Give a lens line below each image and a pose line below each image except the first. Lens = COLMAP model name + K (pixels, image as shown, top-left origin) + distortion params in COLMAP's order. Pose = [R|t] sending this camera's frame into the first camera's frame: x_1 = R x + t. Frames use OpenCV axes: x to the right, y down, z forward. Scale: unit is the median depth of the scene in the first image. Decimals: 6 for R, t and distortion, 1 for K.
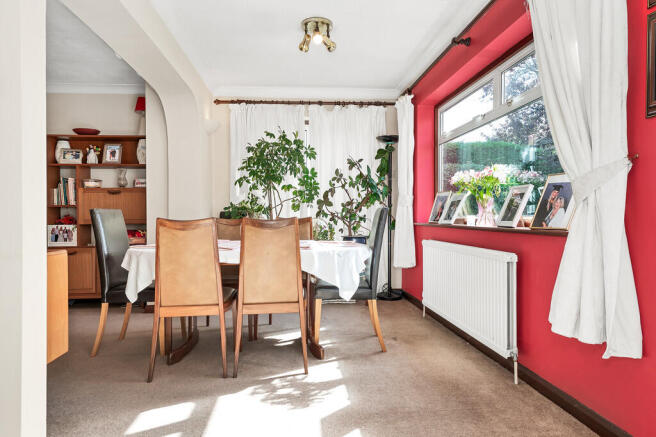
lens RADIAL K [[403.9, 0, 327.3], [0, 403.9, 221.3], [0, 0, 1]] dist [0.026636, 0.000072]
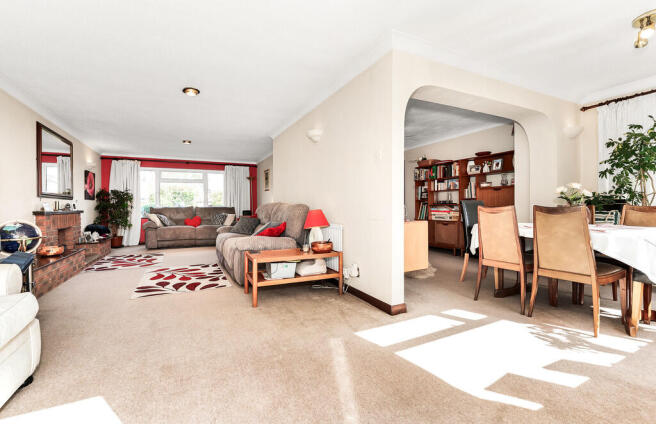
lens RADIAL K [[287.2, 0, 327.6], [0, 287.2, 207.1], [0, 0, 1]] dist [-0.000952, -0.000133]
pose [[0.376226, 0.005062, -0.926514, 0.302953], [-0.006210, 0.999976, 0.002942, -0.001035], [0.926507, 0.004647, 0.376248, -0.030342]]
